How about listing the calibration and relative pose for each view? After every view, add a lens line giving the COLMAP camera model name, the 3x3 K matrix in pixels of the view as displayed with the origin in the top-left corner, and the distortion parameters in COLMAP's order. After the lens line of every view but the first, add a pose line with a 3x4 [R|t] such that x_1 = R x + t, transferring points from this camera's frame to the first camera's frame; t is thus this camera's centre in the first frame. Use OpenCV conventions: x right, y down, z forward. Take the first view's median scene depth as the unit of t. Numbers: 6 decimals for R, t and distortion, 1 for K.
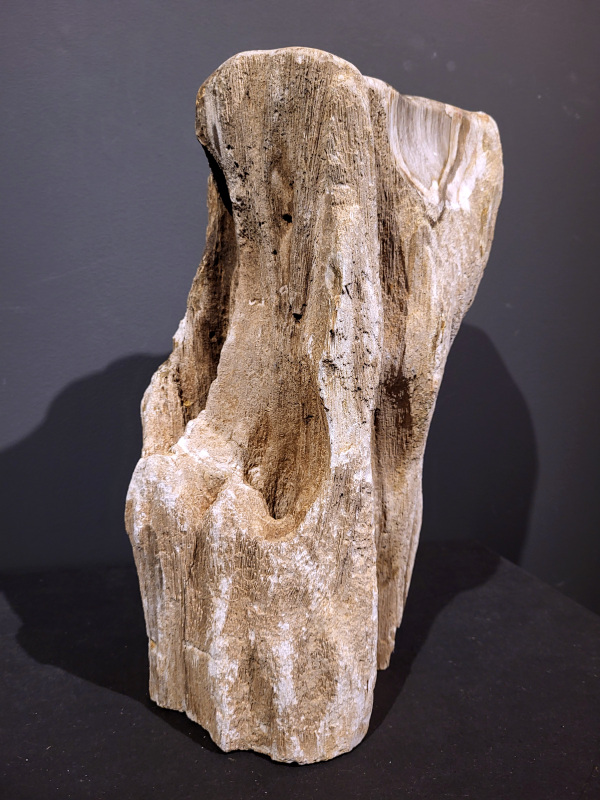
lens RADIAL K [[630.2, 0, 285.9], [0, 630.2, 404.0], [0, 0, 1]] dist [-0.004447, -0.012849]
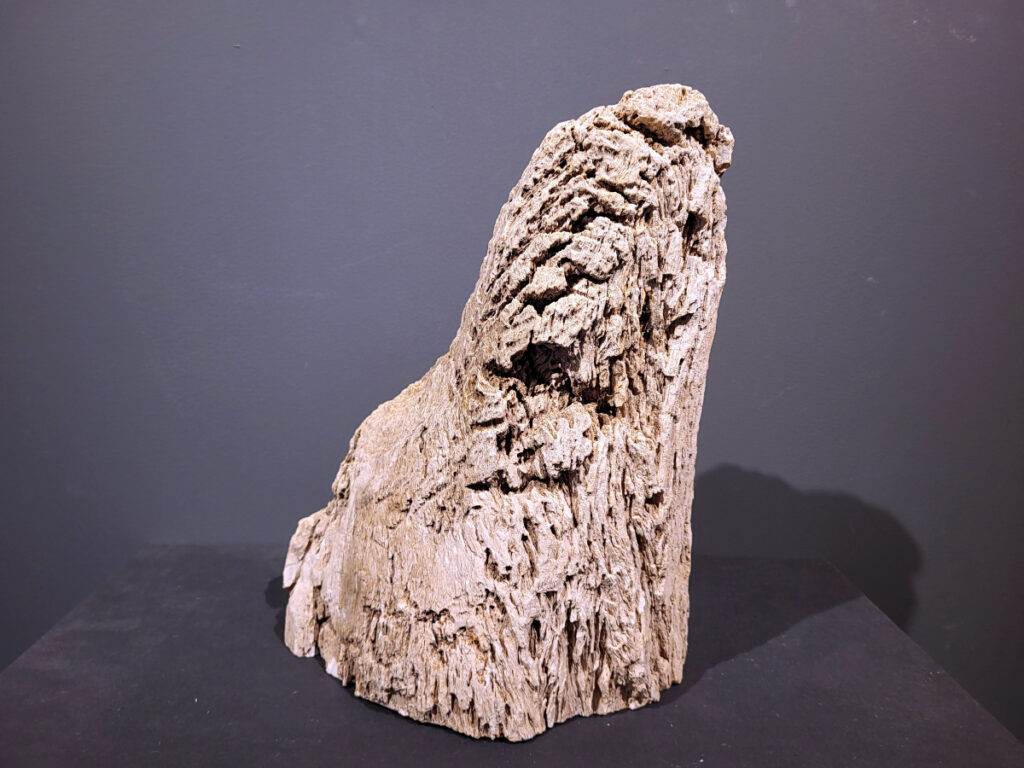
lens RADIAL K [[806.7, 0, 512.8], [0, 806.7, 395.4], [0, 0, 1]] dist [-0.004447, -0.012849]
pose [[0.957140, 0.032437, -0.287802, 0.280403], [-0.023852, 0.999161, 0.033286, -0.038392], [0.288640, -0.024995, 0.957111, -0.195517]]
